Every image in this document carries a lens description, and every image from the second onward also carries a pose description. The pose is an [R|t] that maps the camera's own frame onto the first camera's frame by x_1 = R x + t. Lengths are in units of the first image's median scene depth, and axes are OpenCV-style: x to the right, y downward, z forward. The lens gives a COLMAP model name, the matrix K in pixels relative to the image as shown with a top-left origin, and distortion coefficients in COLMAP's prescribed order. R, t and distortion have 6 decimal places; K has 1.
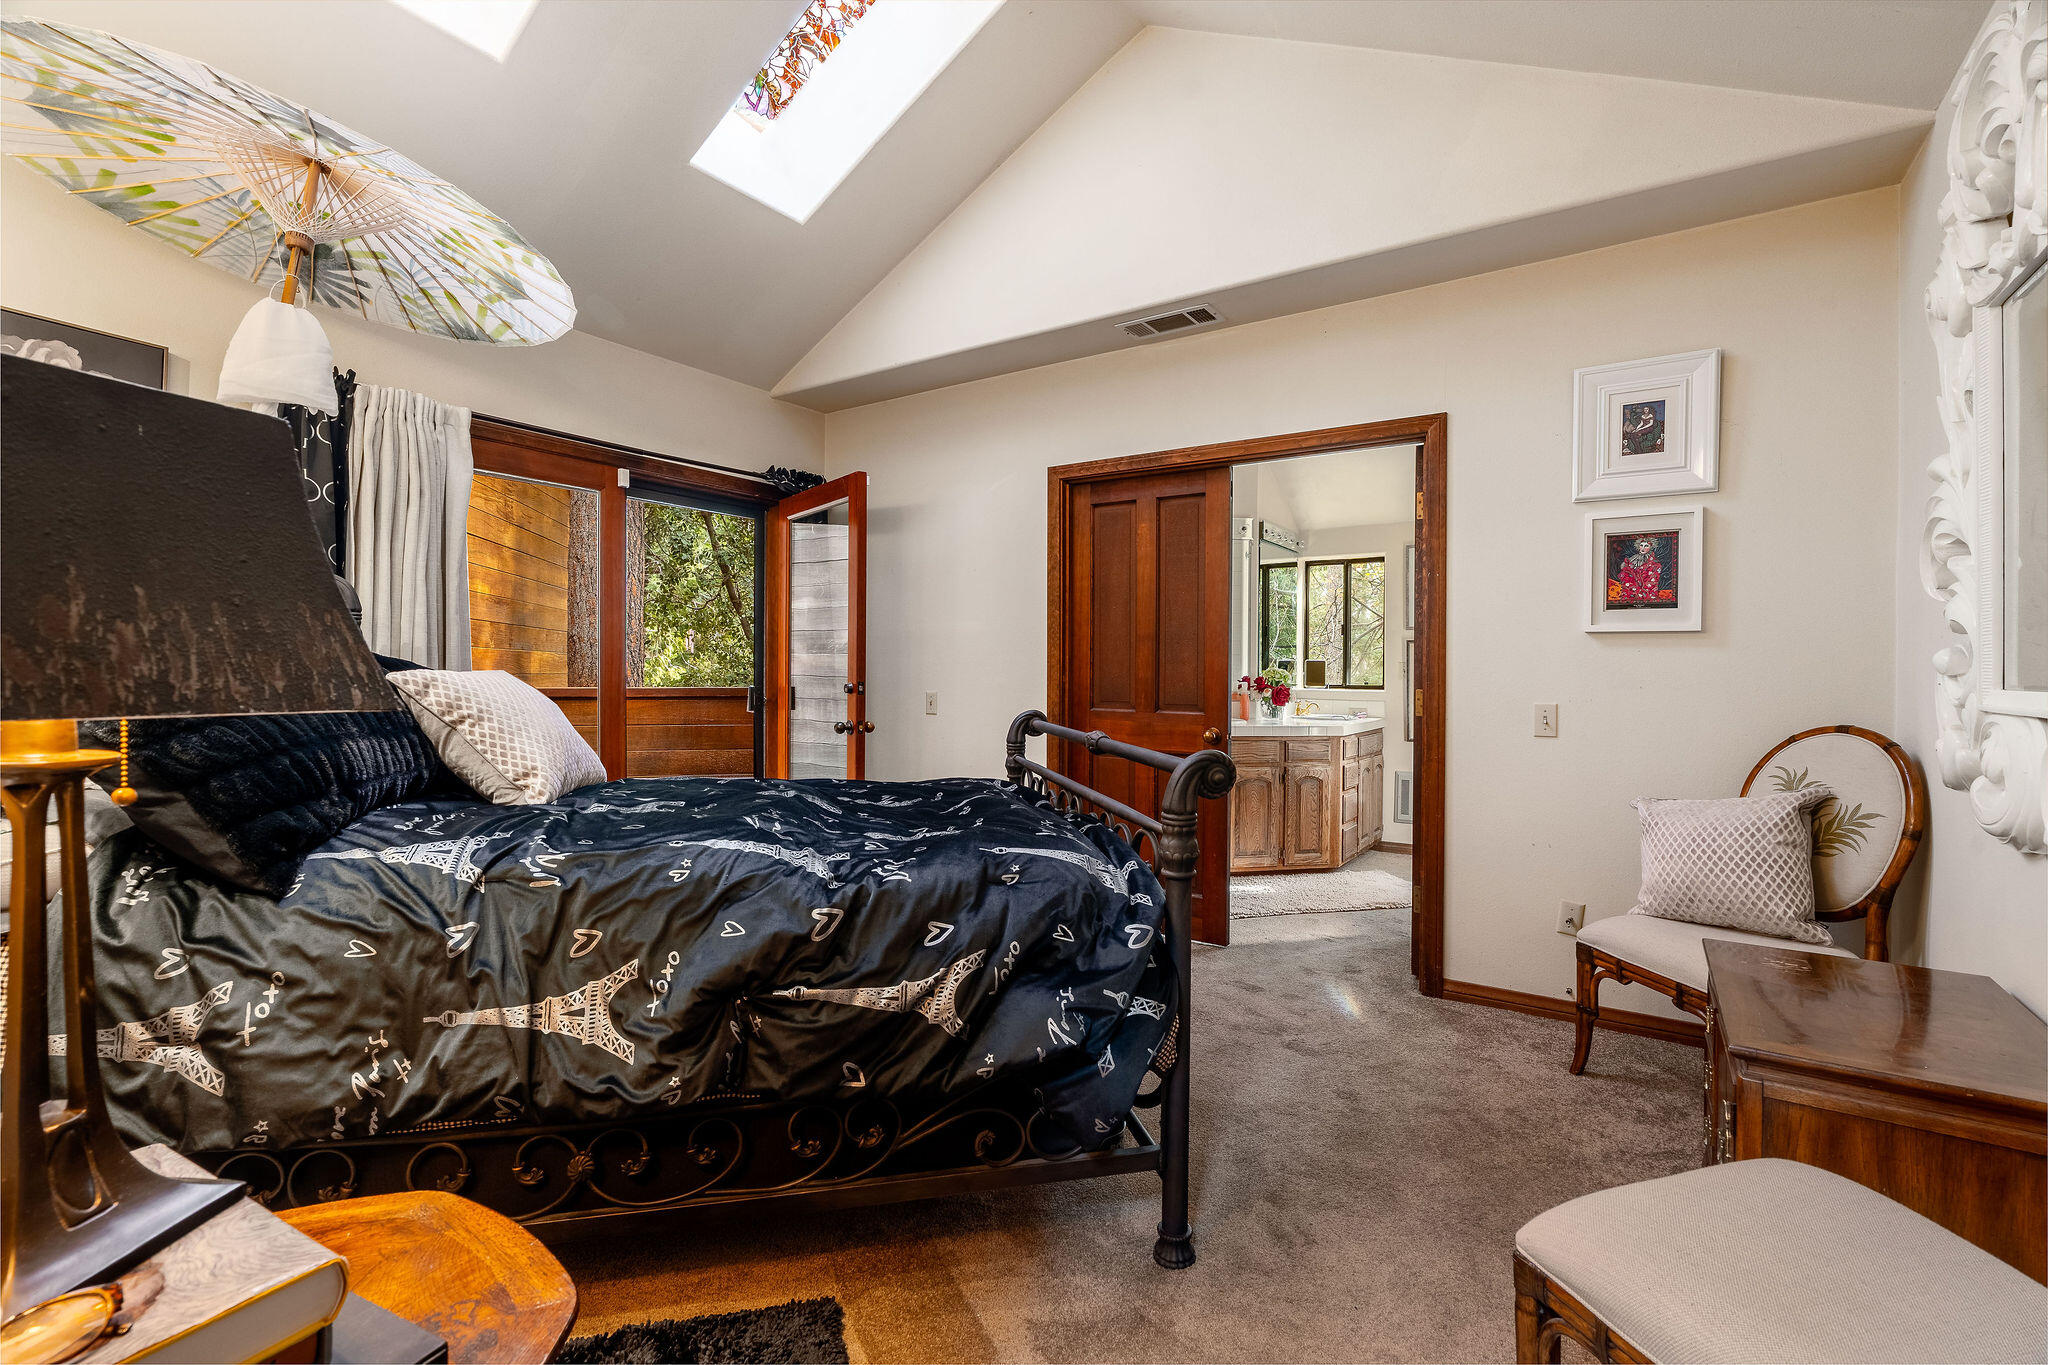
lens RADIAL K [[918.5, 0, 1024.4], [0, 918.5, 680.5], [0, 0, 1]] dist [-0.004209, -0.000552]
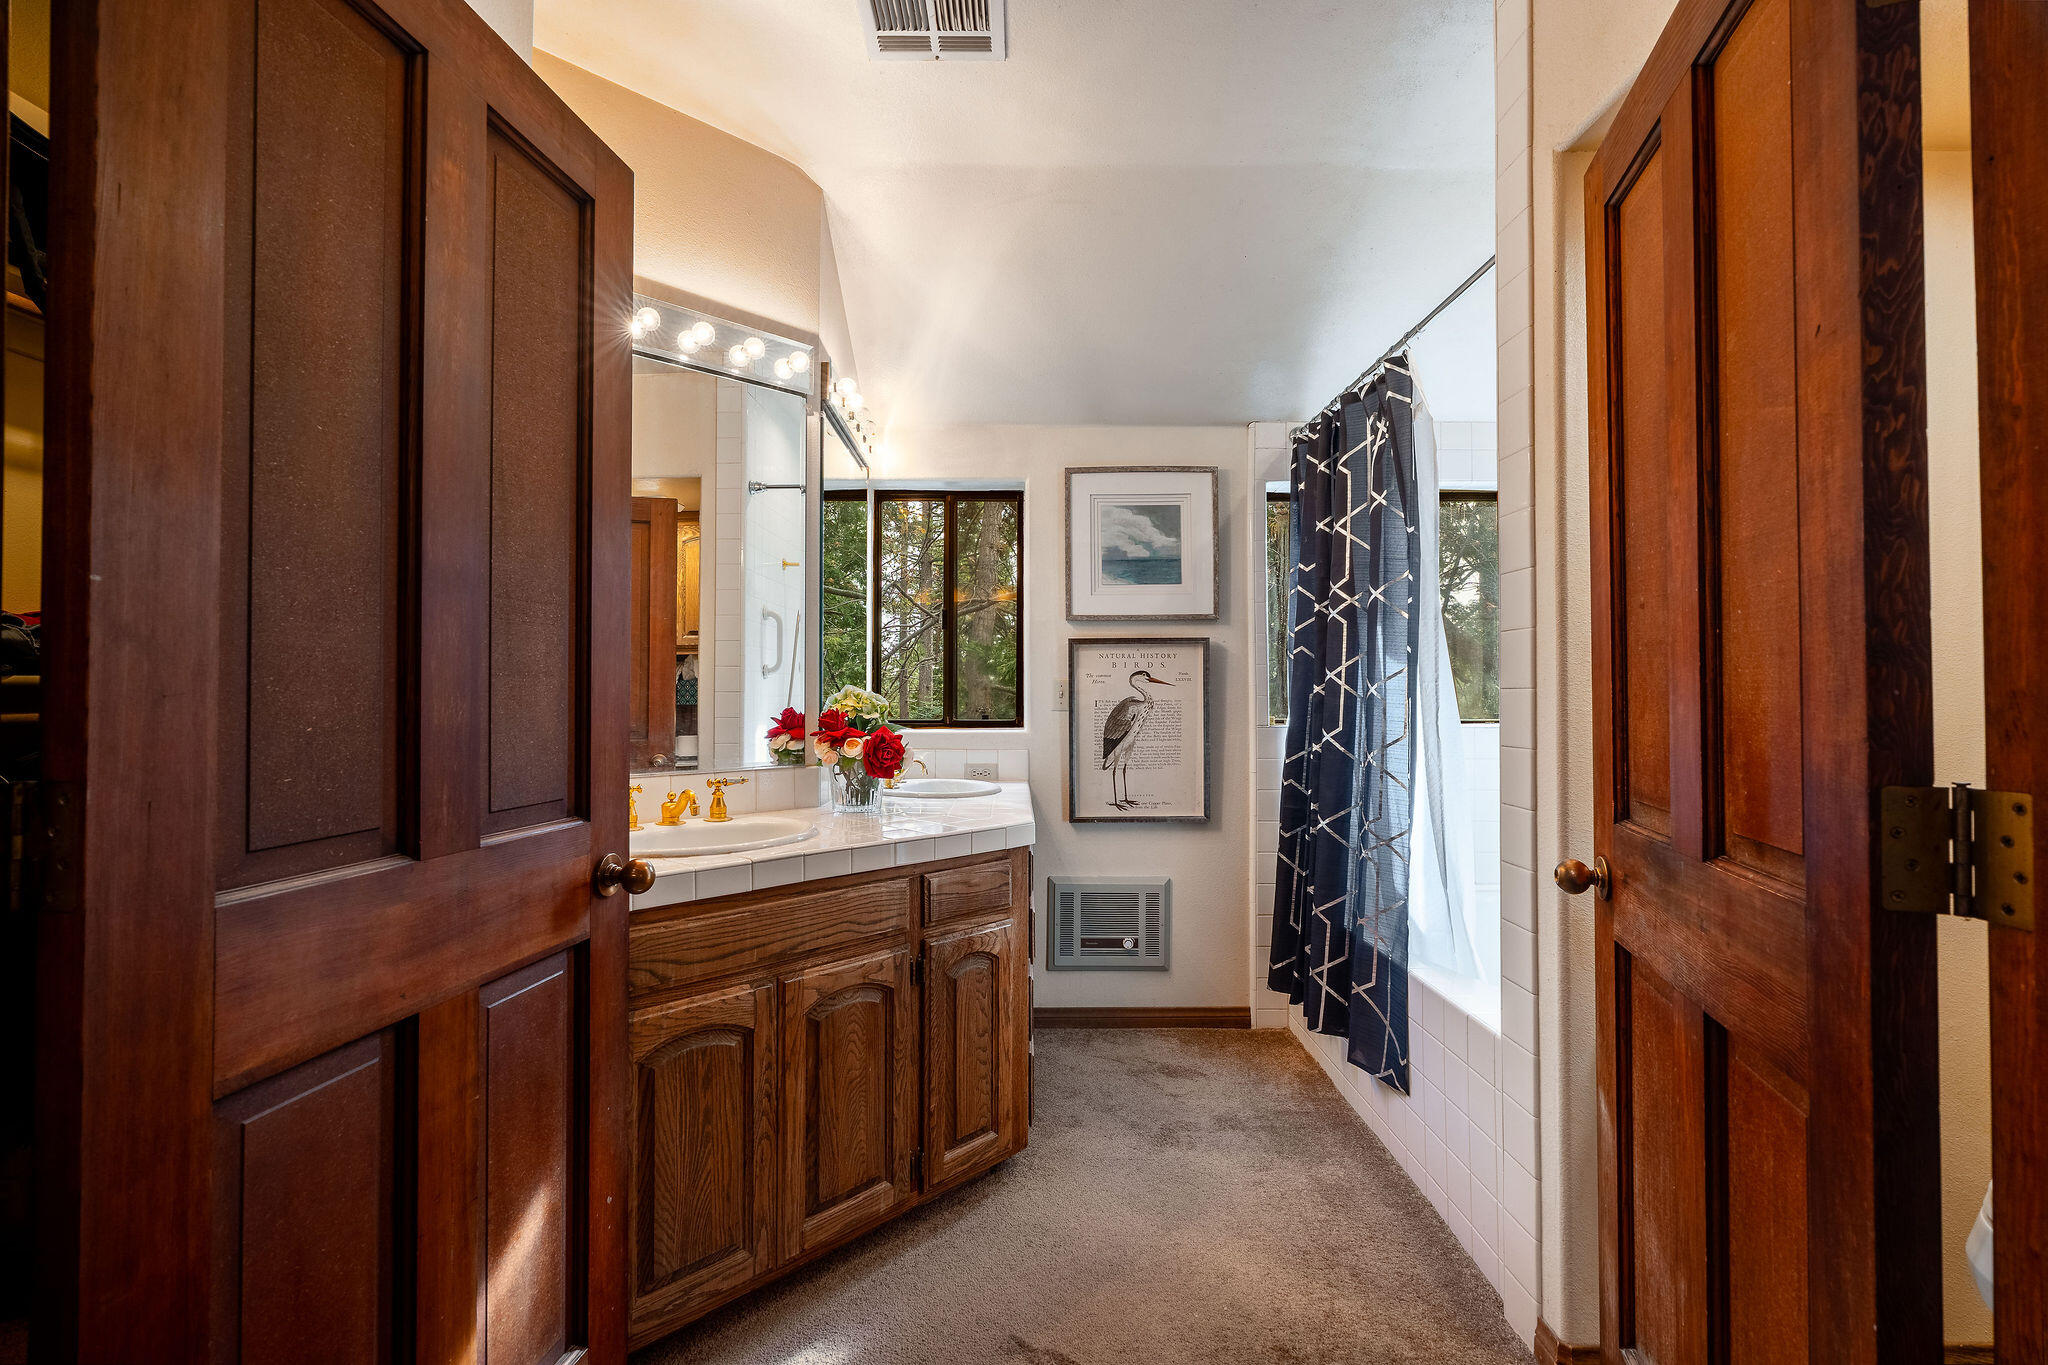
lens RADIAL K [[918.5, 0, 1024.7], [0, 918.5, 679.8], [0, 0, 1]] dist [-0.004209, -0.000552]
pose [[0.833291, 0.003599, 0.552823, 0.100849], [0.007039, 0.999829, -0.017120, -0.011128], [-0.552790, 0.018157, 0.833123, 0.640586]]
